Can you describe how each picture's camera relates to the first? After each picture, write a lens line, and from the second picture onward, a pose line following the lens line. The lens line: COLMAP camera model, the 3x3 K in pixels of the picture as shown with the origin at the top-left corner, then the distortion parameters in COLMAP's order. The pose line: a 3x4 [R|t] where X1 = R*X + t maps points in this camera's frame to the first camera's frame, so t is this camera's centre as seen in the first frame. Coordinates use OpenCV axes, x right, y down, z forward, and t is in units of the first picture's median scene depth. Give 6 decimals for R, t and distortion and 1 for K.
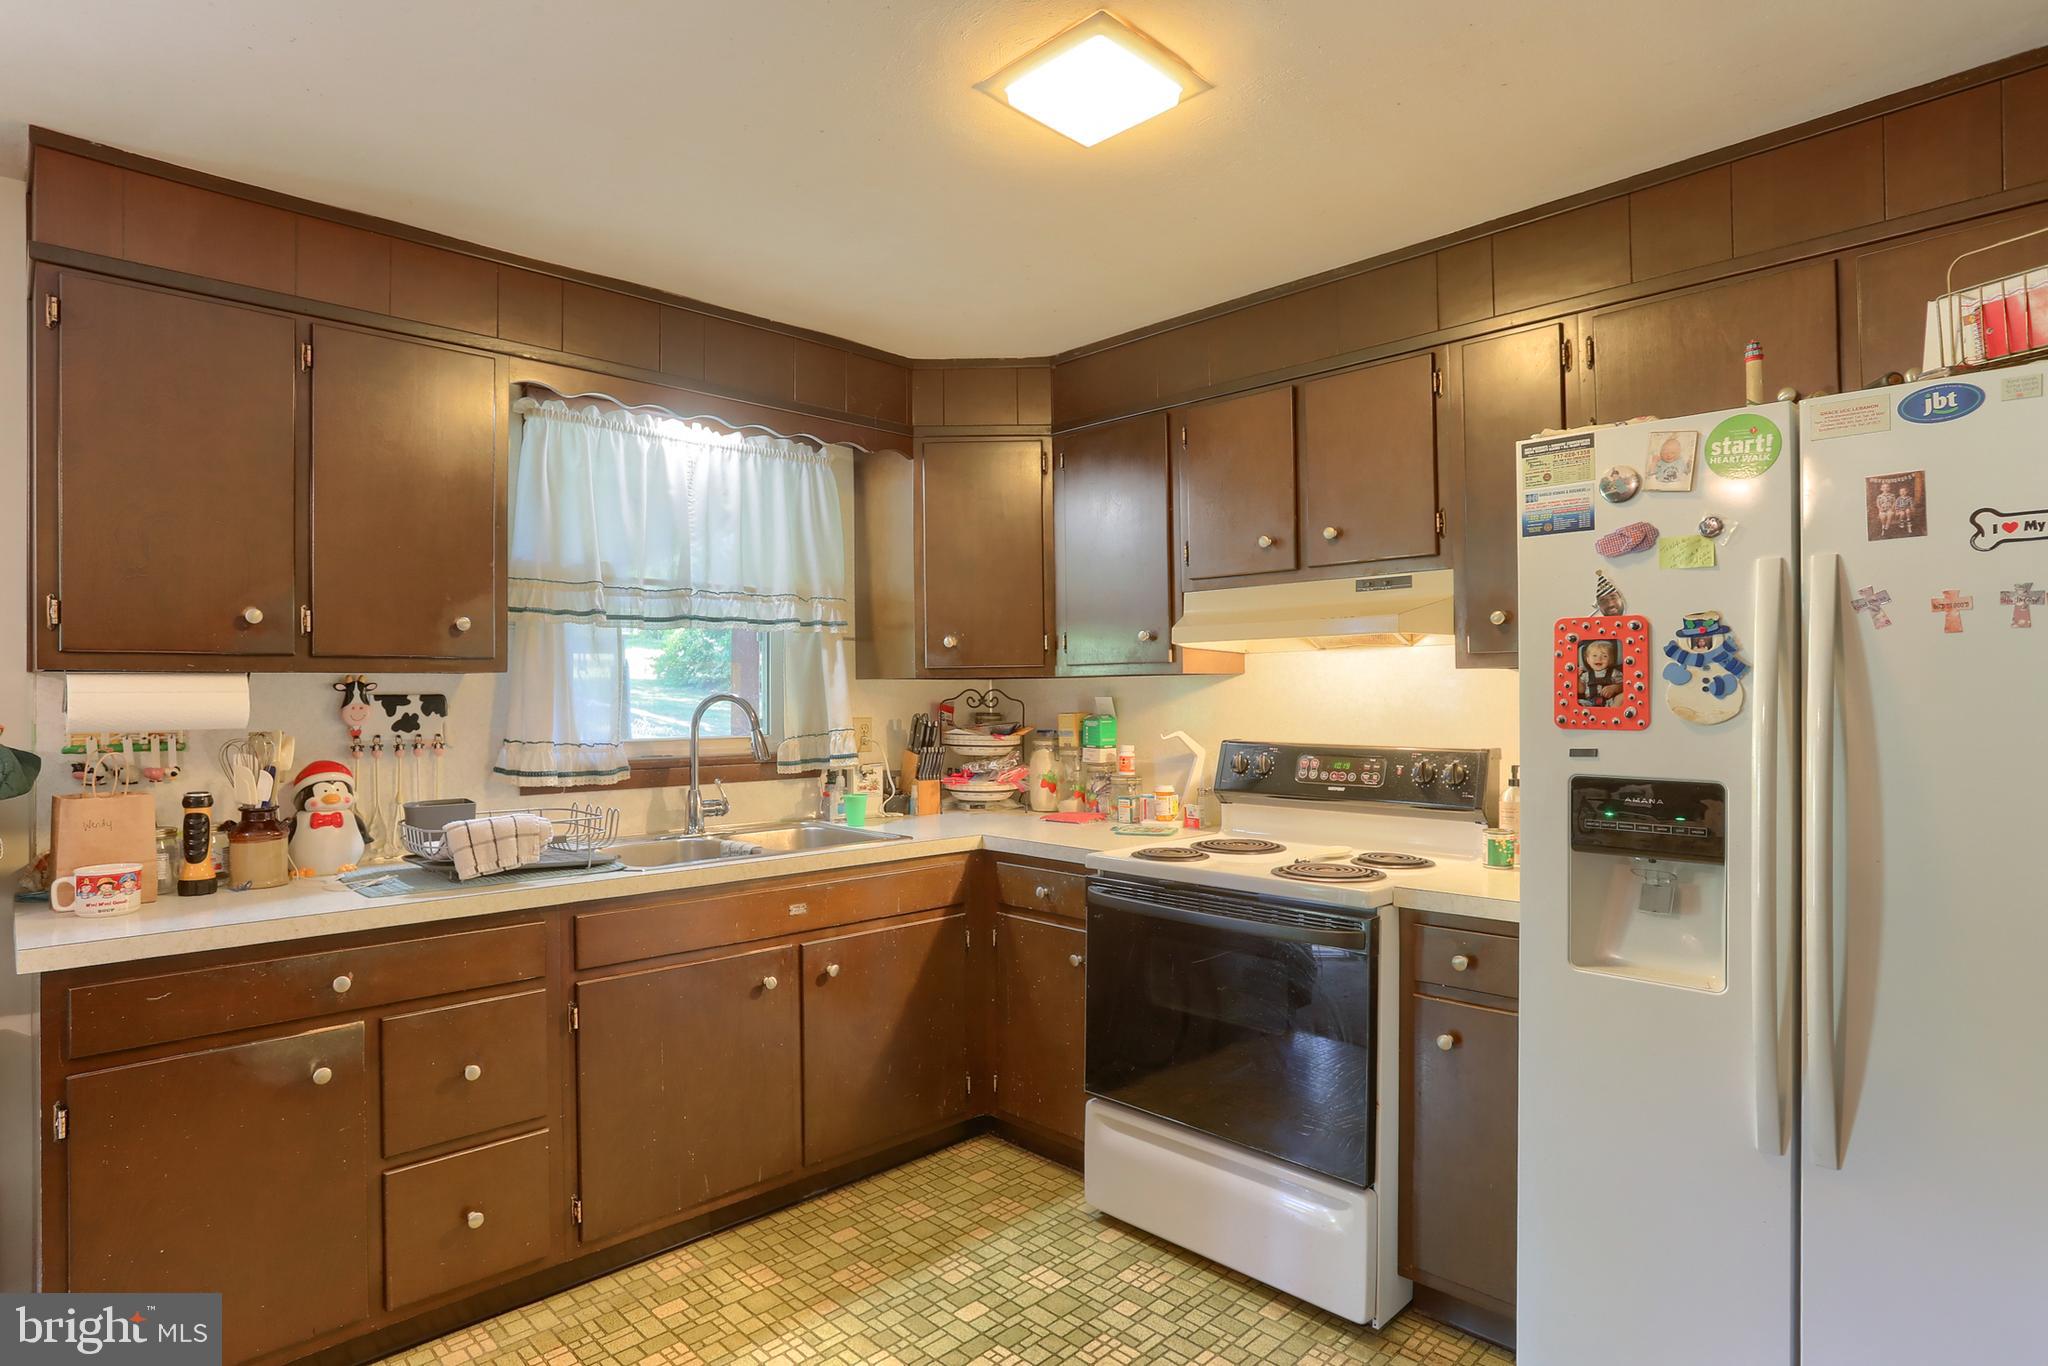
lens RADIAL K [[1092.4, 0, 999.5], [0, 1092.4, 684.6], [0, 0, 1]] dist [-0.064608, 0.031183]
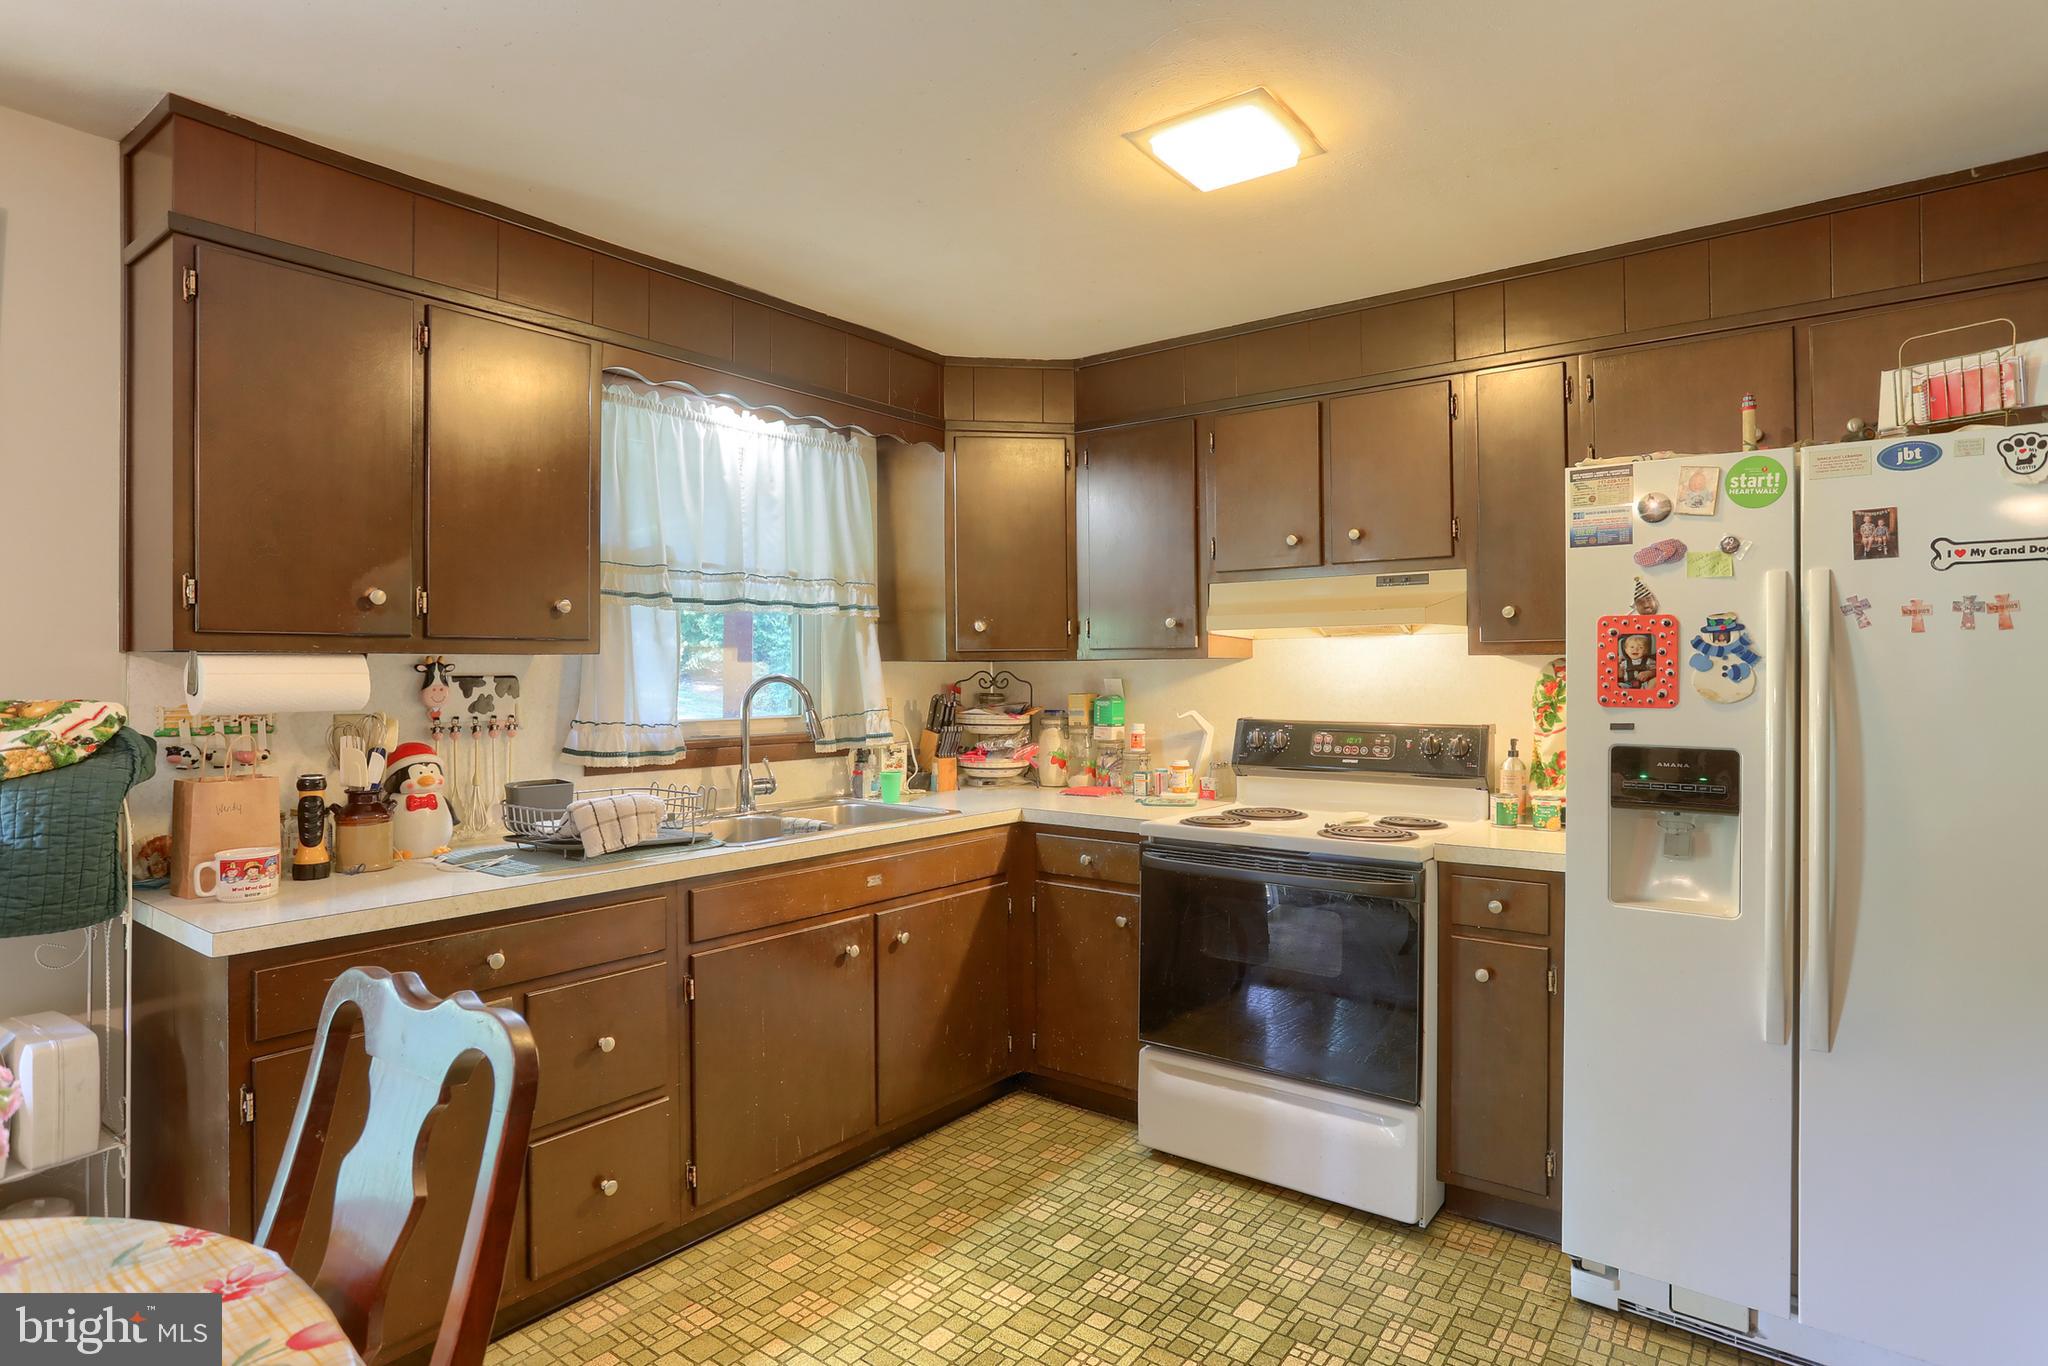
lens RADIAL K [[1106.2, 0, 1021.9], [0, 1106.2, 663.7], [0, 0, 1]] dist [-0.061381, 0.034116]
pose [[0.988231, 0.003714, 0.152927, -0.218445], [-0.003631, 0.999993, -0.000824, -0.002896], [-0.152929, 0.000259, 0.988237, -0.079873]]
